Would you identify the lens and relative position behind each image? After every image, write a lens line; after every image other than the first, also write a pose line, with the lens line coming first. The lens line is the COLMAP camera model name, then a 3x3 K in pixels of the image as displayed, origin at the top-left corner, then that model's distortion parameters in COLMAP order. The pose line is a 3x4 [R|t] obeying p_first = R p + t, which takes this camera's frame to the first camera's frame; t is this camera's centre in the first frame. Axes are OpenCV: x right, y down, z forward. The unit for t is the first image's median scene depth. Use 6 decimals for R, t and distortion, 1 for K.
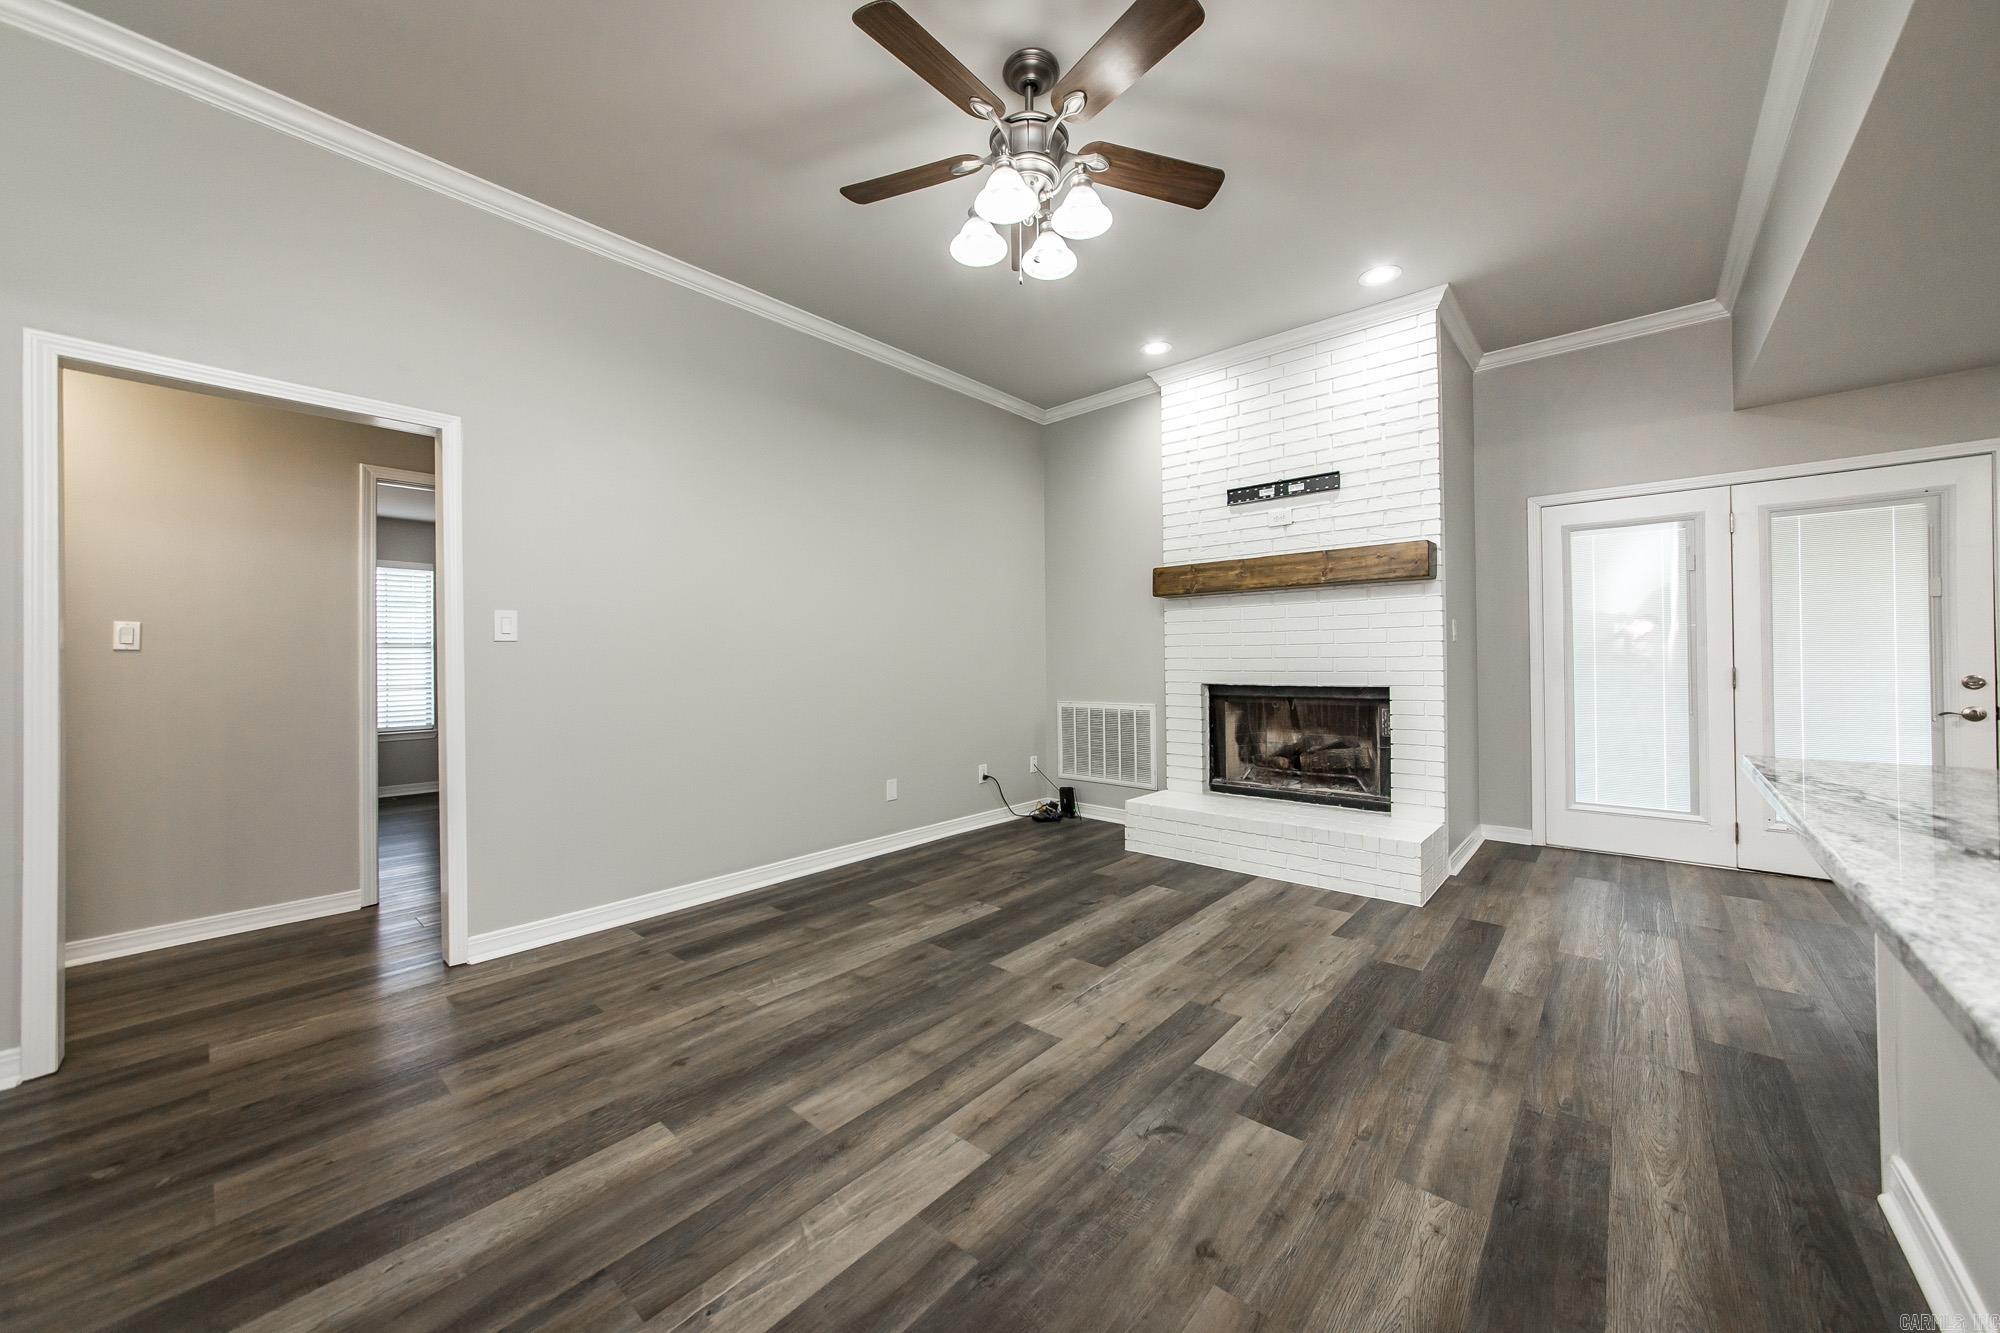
lens RADIAL K [[728.3, 0, 1010.2], [0, 728.3, 654.7], [0, 0, 1]] dist [-0.005035, 0.000714]
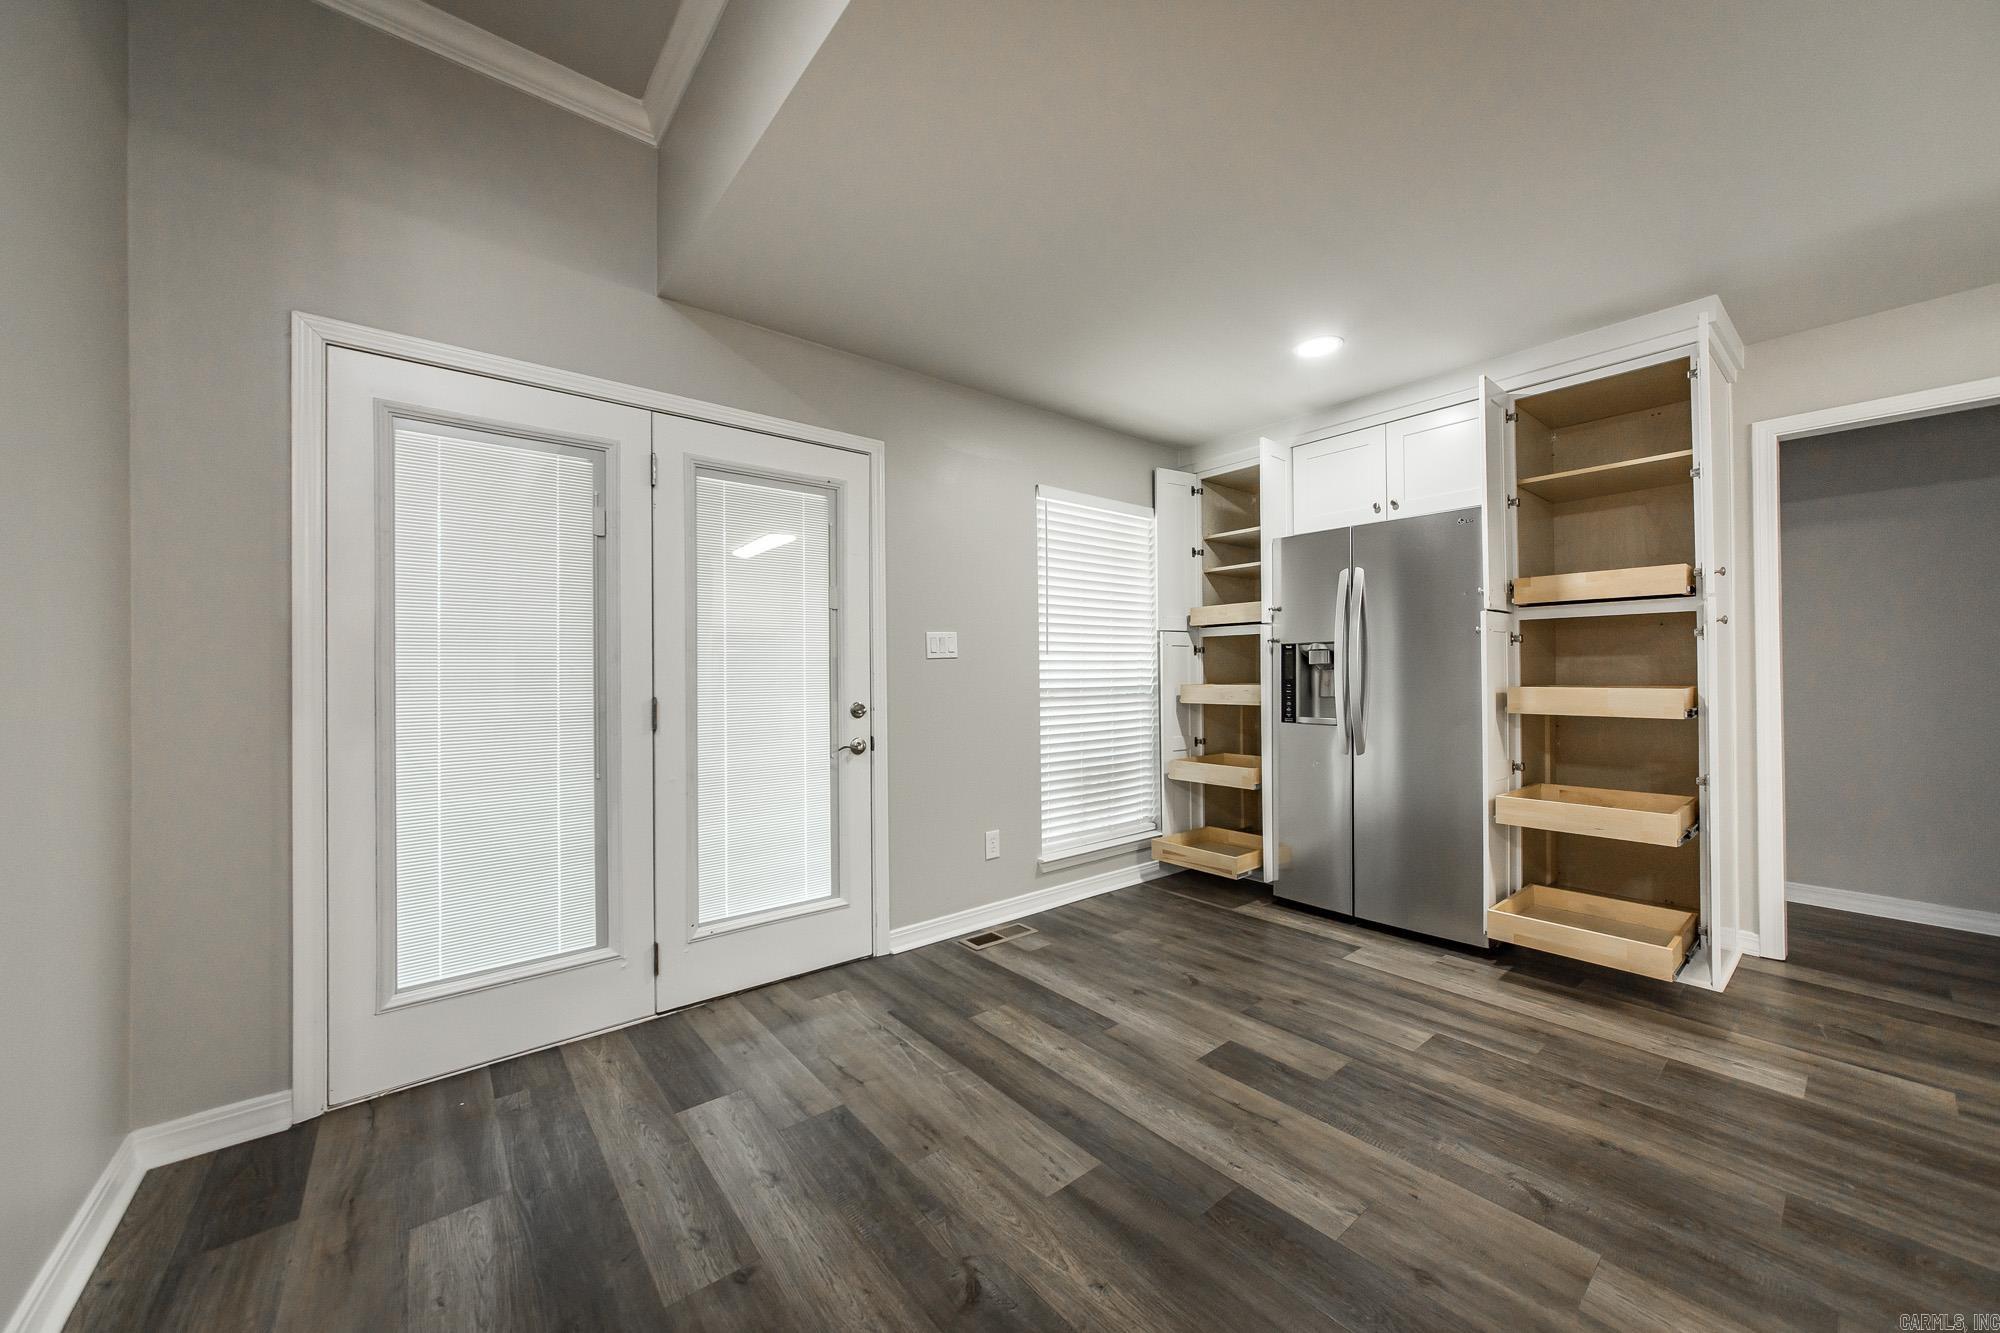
lens RADIAL K [[728.3, 0, 985.6], [0, 728.3, 671.8], [0, 0, 1]] dist [-0.005035, 0.000714]
pose [[0.186426, 0.009278, 0.982425, 0.480421], [-0.000552, 0.999956, -0.009339, -0.000318], [-0.982469, 0.001199, 0.186423, 0.669411]]
